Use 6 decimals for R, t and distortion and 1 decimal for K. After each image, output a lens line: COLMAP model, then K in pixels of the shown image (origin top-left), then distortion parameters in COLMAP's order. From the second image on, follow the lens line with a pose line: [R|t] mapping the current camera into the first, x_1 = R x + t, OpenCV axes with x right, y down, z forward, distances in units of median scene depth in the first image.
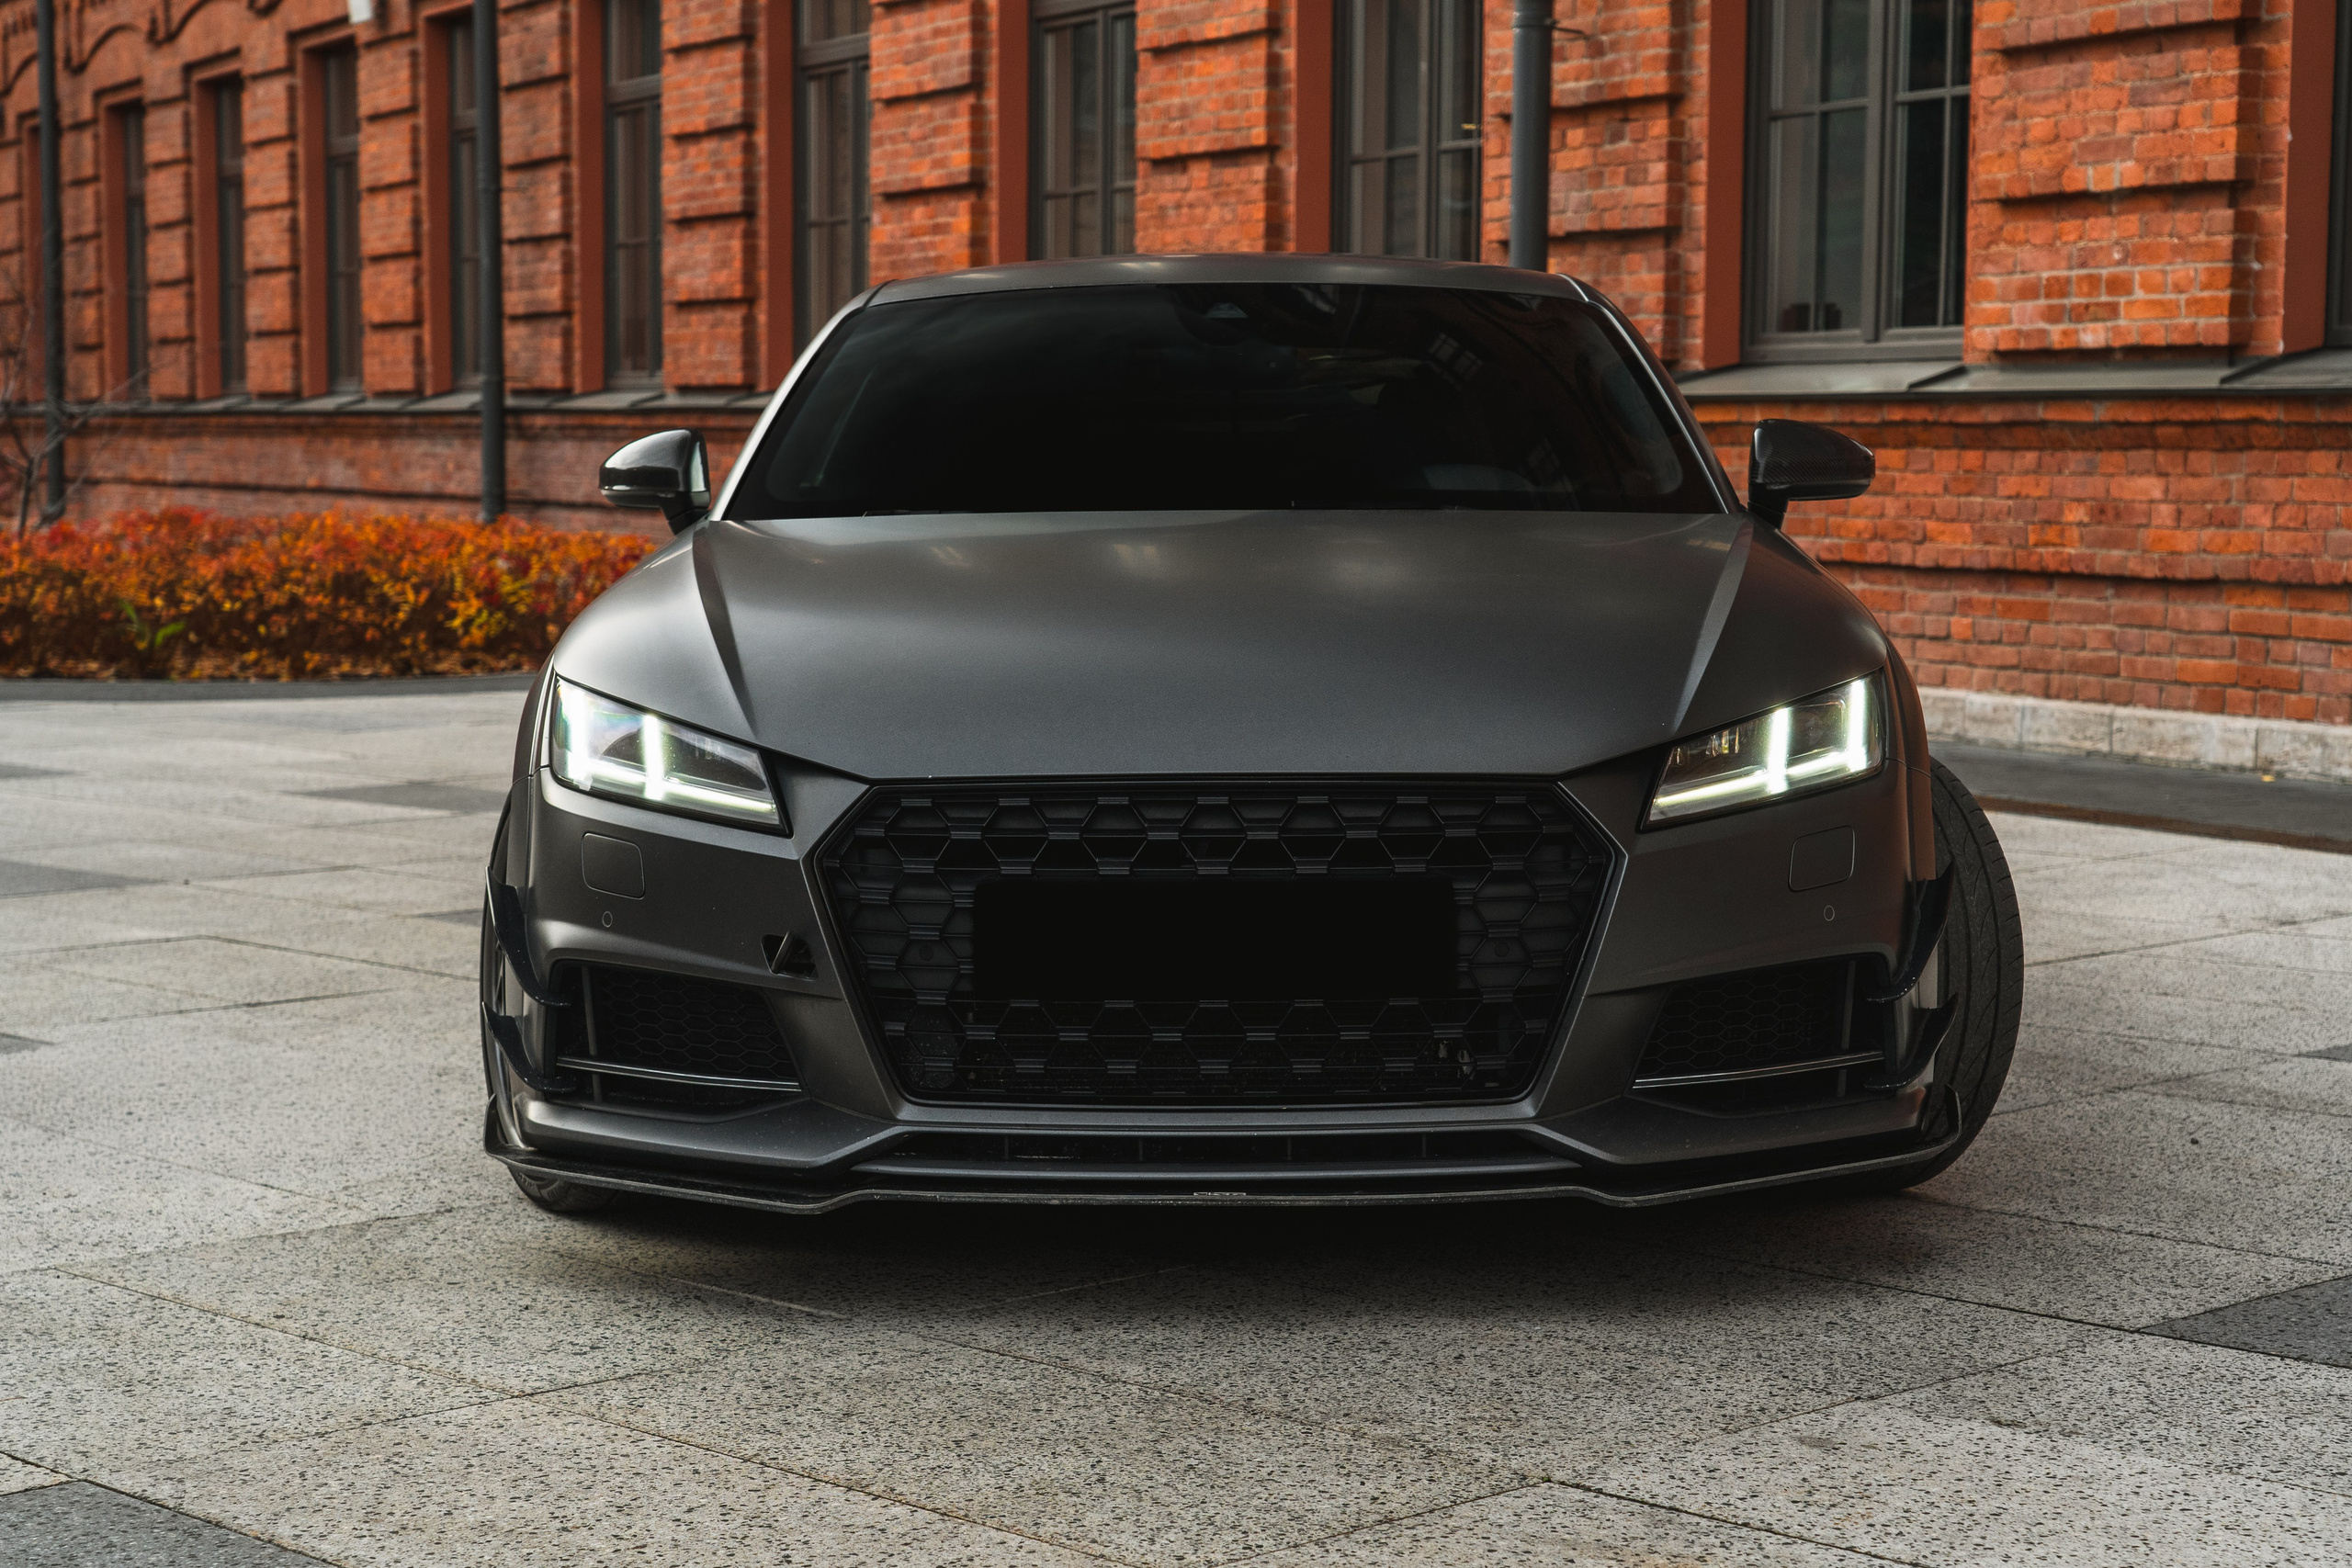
lens RADIAL K [[4108.4, 0, 1176.0], [0, 4108.4, 784.0], [0, 0, 1]] dist [0.117285, -0.196781]
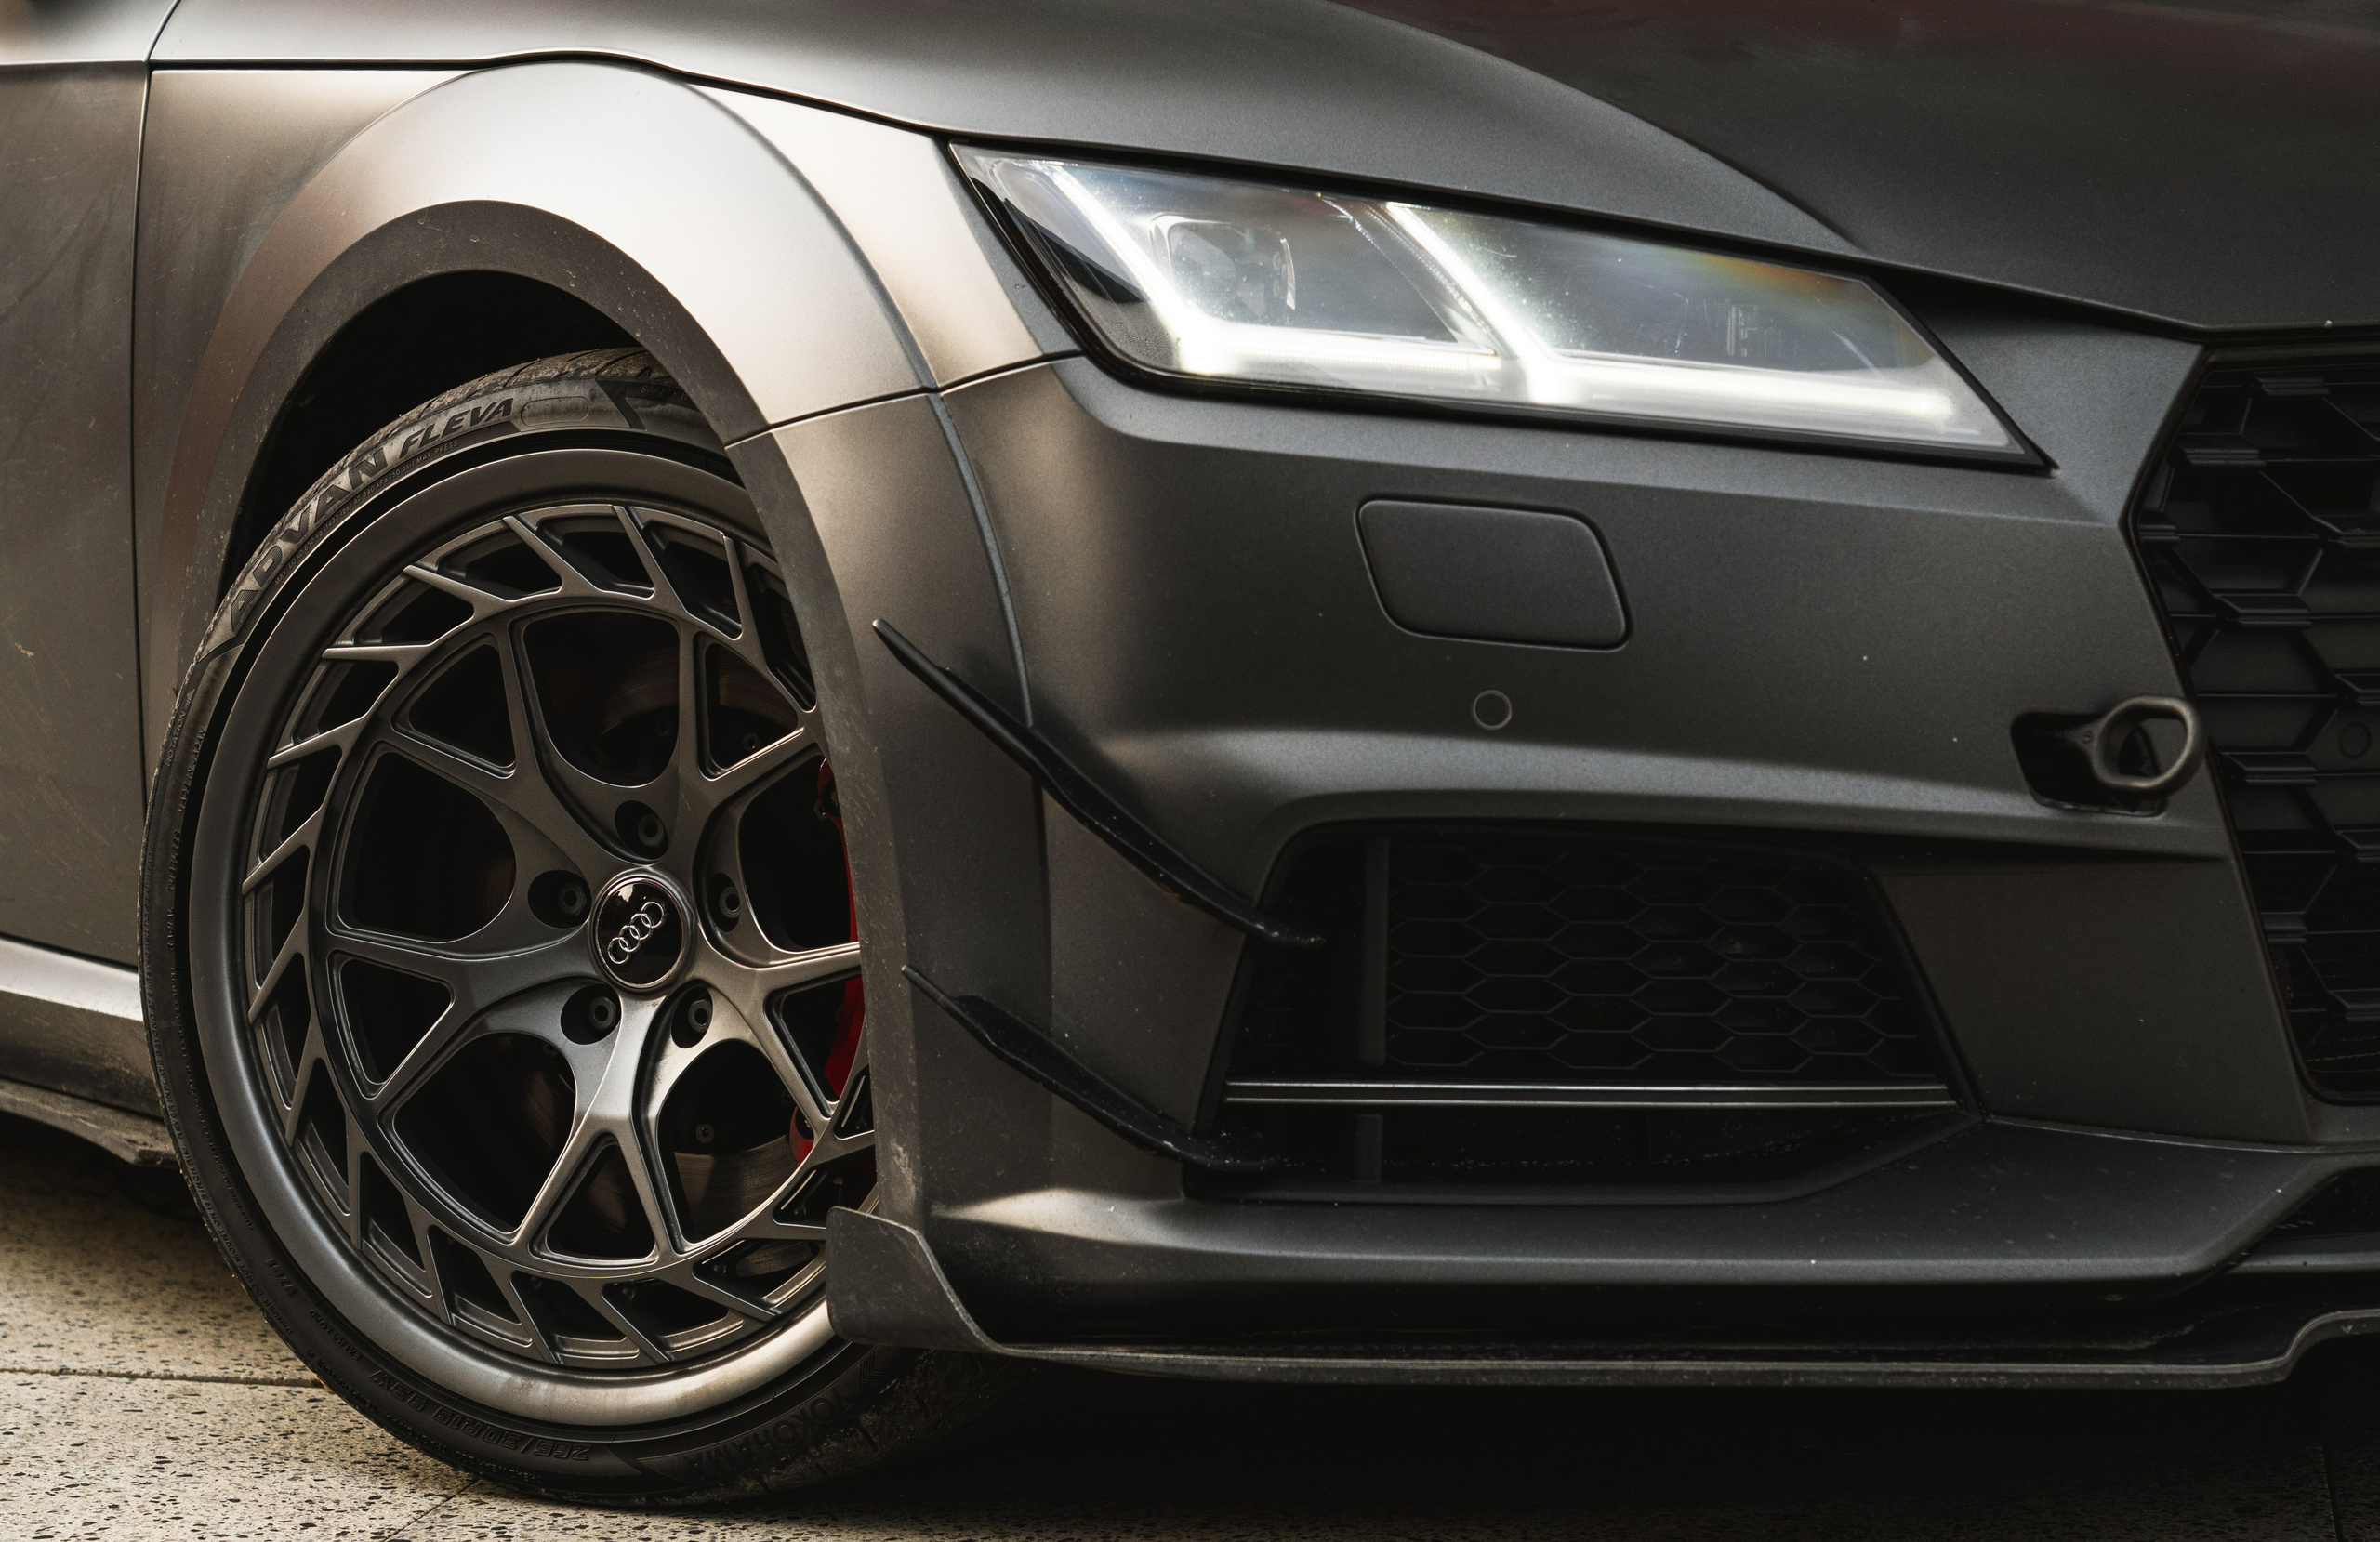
lens RADIAL K [[5469.3, 0, 1142.1], [0, 5469.3, 767.5], [0, 0, 1]] dist [0.047287, 0.156490]
pose [[0.804404, -0.034711, 0.593067, -0.179402], [0.043338, 0.999060, -0.000308, 0.014211], [-0.592499, 0.025951, 0.805153, 0.227349]]
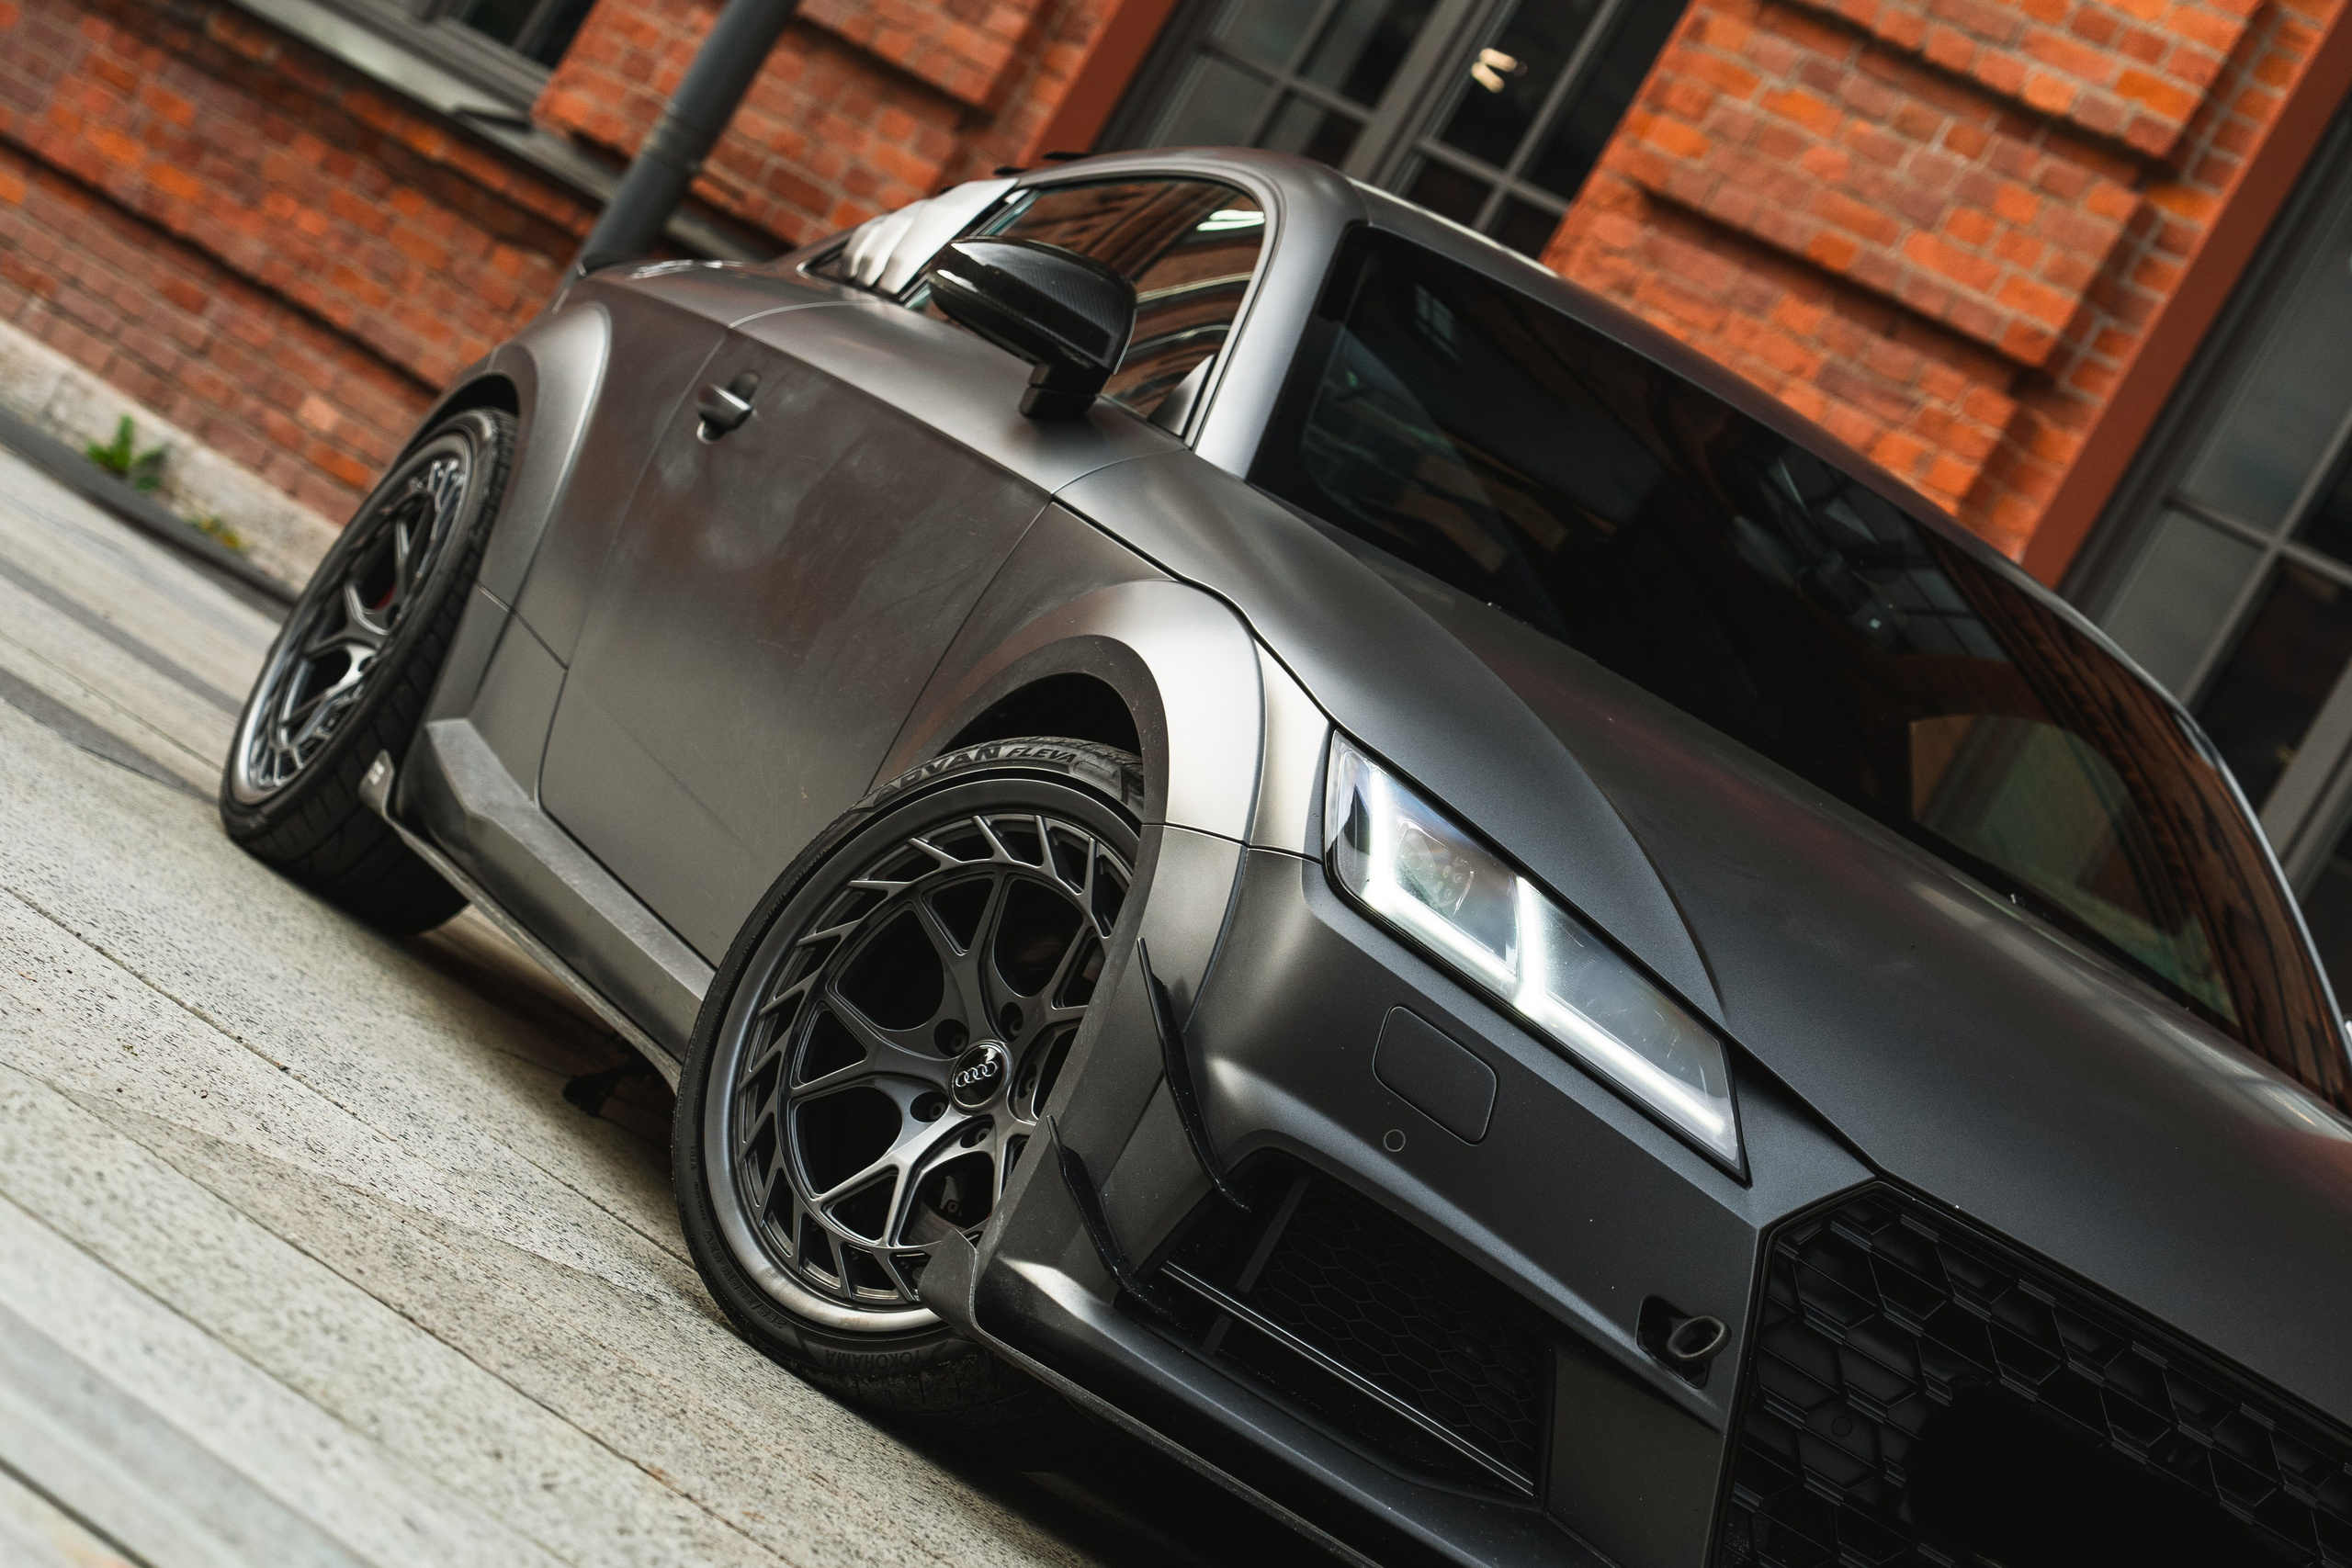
lens RADIAL K [[7047.5, 0, 1176.0], [0, 7047.5, 784.0], [0, 0, 1]] dist [0.044819, 1.179403]
pose [[0.801762, 0.469180, 0.370200, -0.237493], [-0.474062, 0.876466, -0.084105, 0.036828], [-0.363928, -0.108065, 0.925137, -0.024247]]
